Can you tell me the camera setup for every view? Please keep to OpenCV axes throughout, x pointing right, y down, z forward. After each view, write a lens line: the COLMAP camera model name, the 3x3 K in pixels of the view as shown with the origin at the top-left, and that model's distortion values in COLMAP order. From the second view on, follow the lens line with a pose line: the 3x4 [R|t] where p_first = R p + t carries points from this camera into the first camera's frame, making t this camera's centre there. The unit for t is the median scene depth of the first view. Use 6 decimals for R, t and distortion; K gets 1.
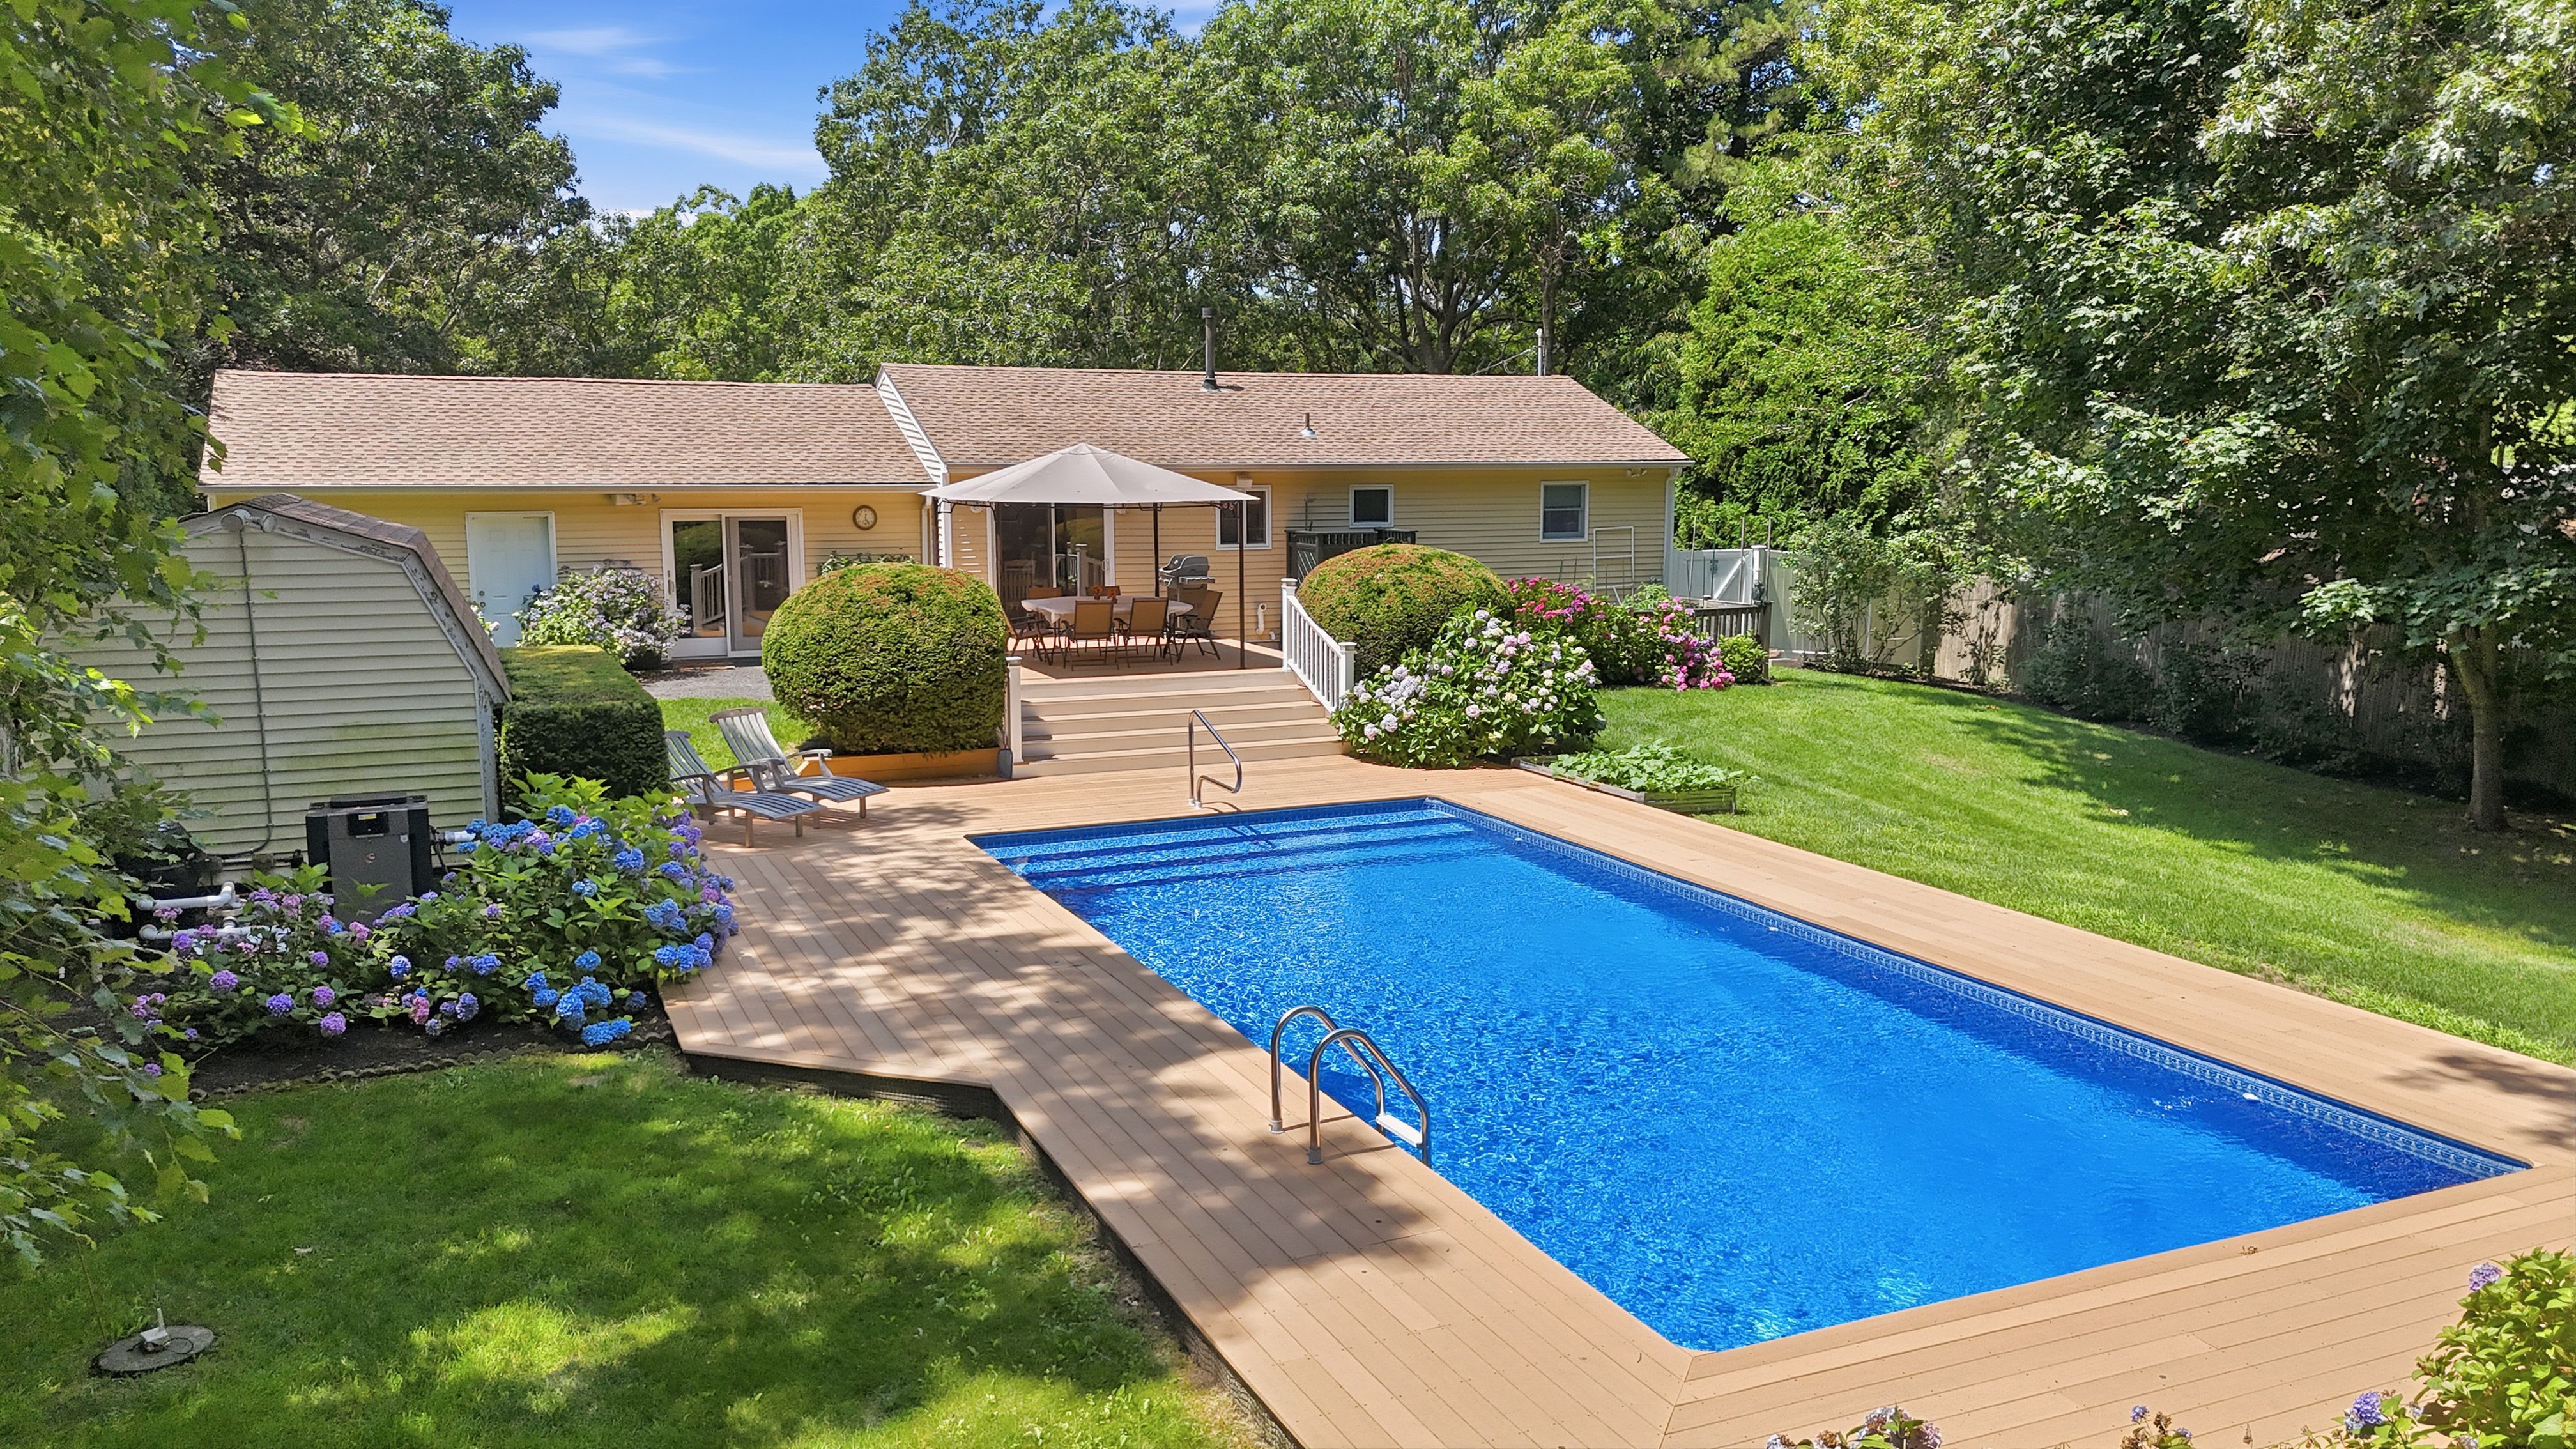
lens RADIAL K [[1827.3, 0, 1288.0], [0, 1827.3, 724.5], [0, 0, 1]] dist [-0.001078, -0.002311]
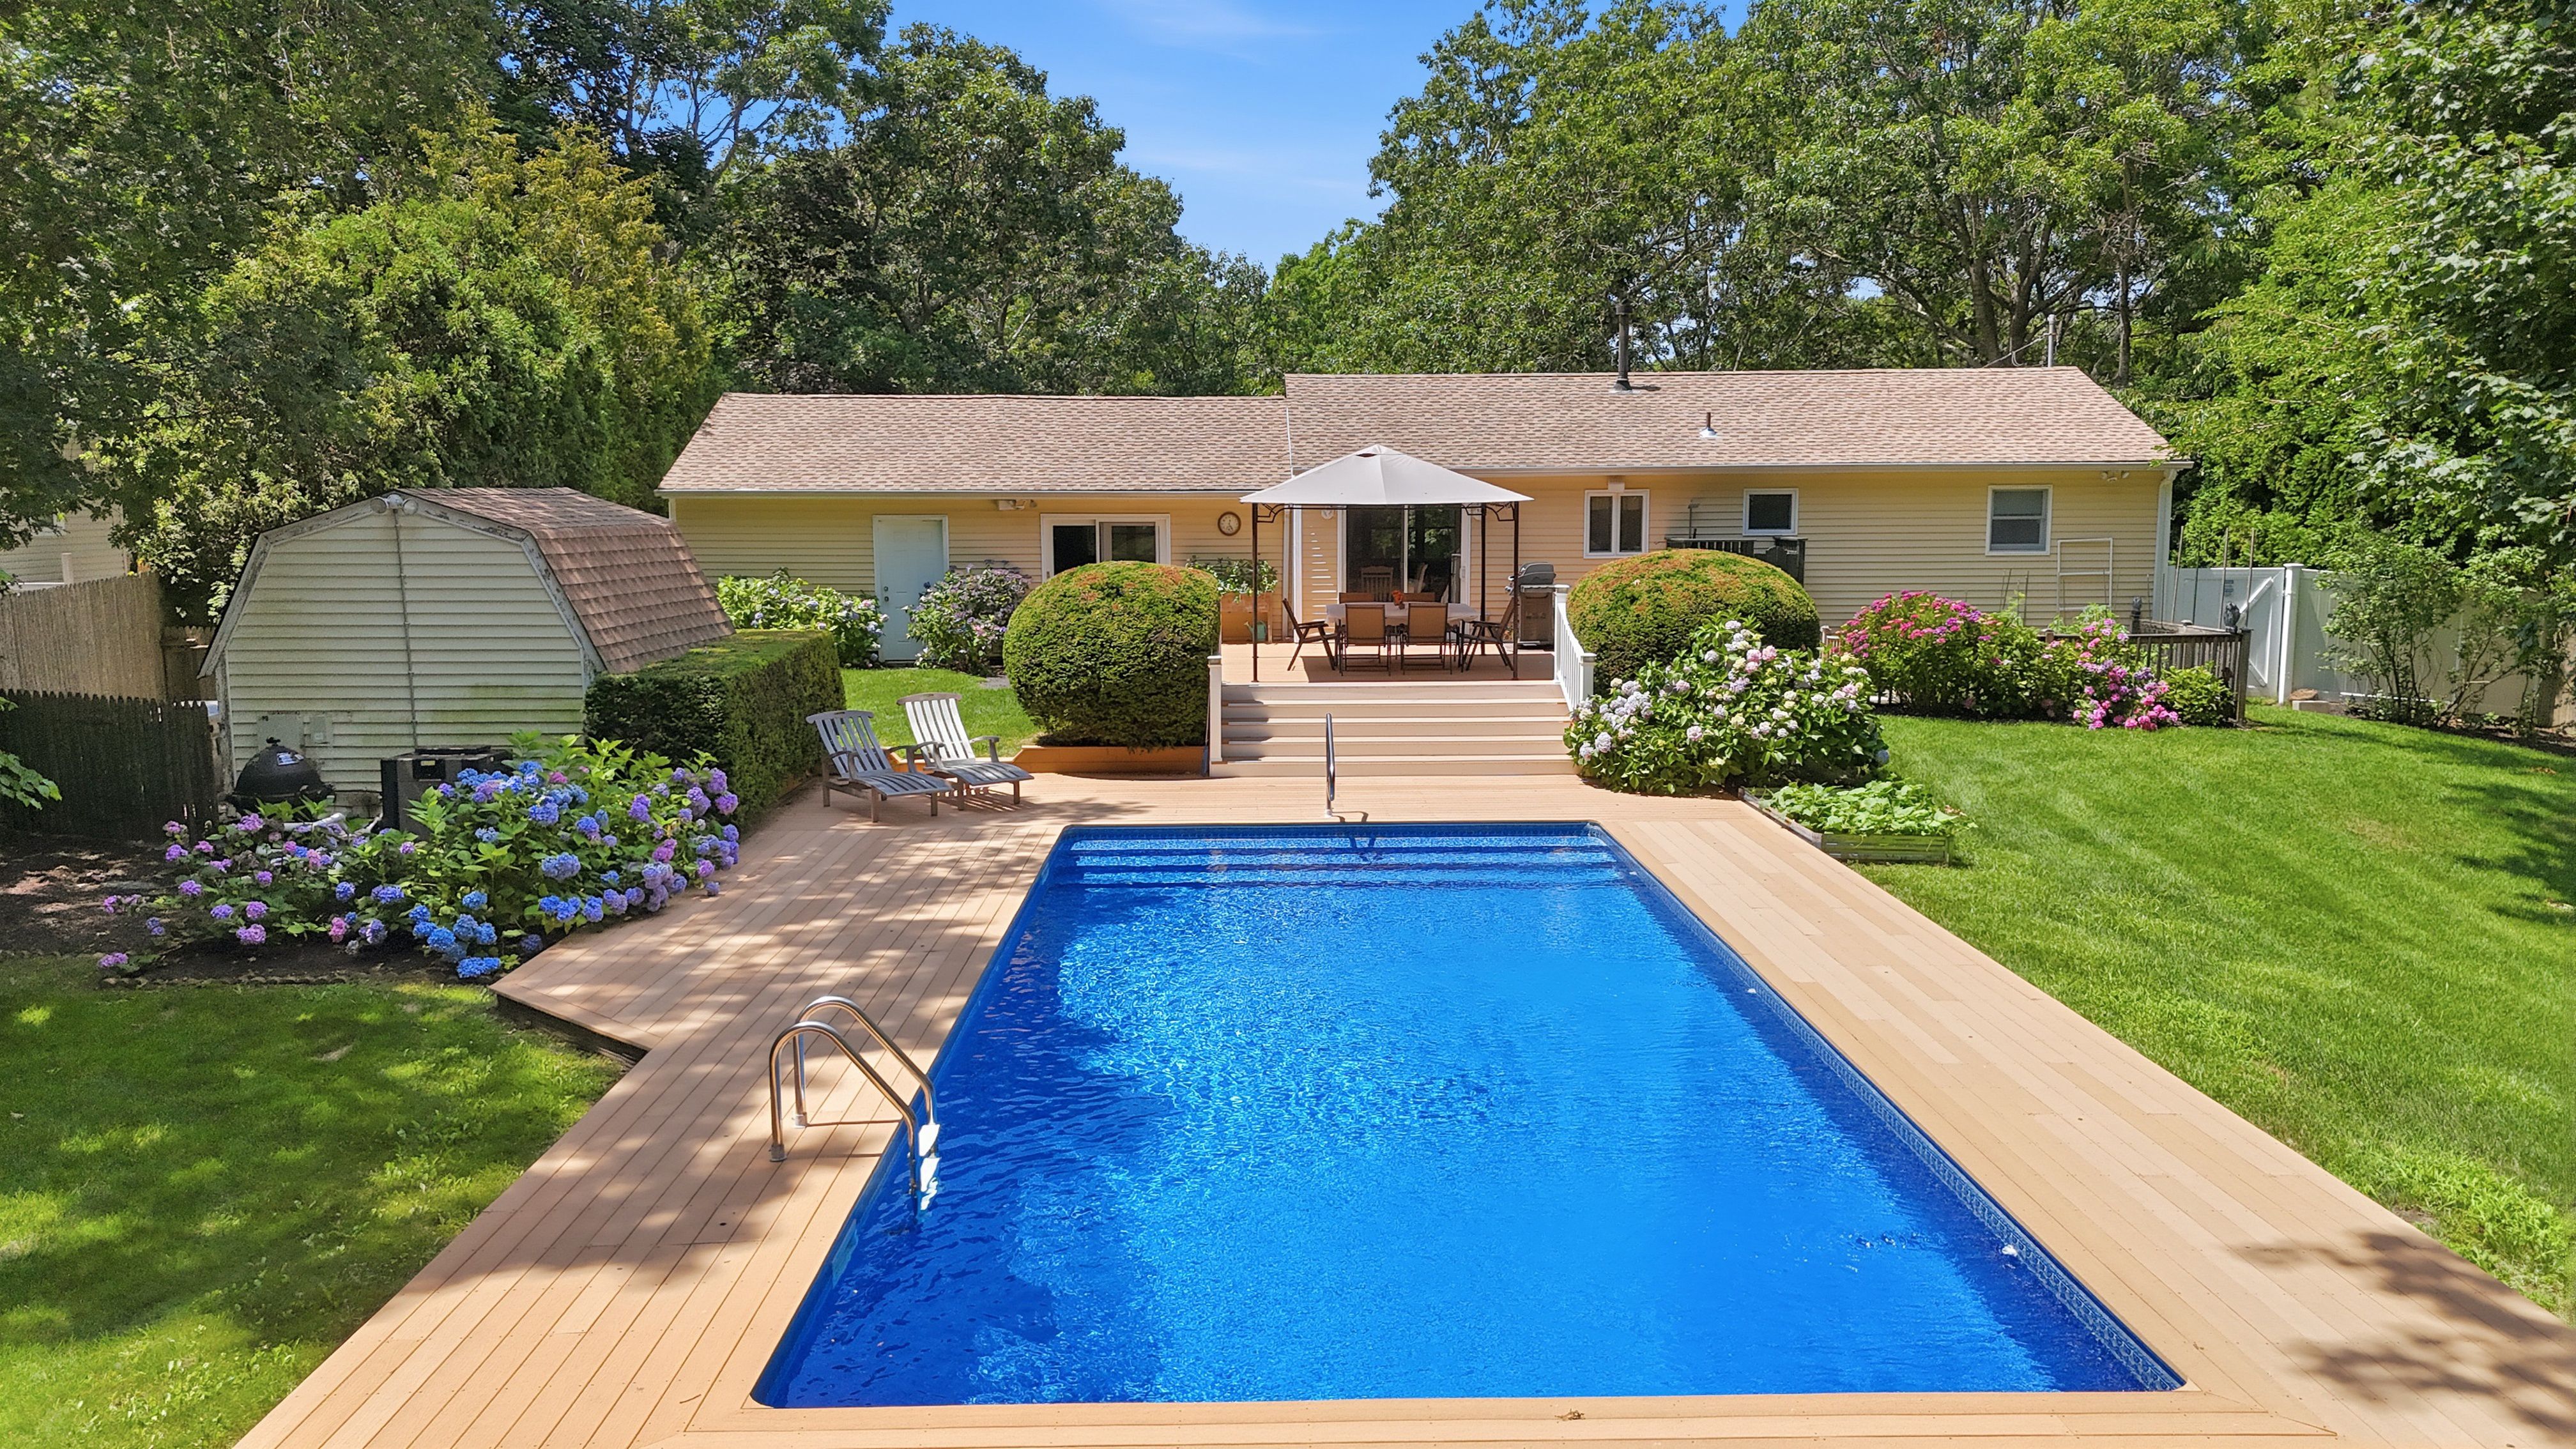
lens RADIAL K [[1805.4, 0, 1288.0], [0, 1805.4, 724.5], [0, 0, 1]] dist [0.040658, -0.110155]
pose [[0.918103, 0.046311, -0.393628, 0.257872], [-0.051394, 0.998676, -0.002376, 0.000954], [0.392996, 0.022411, 0.919267, 0.104899]]
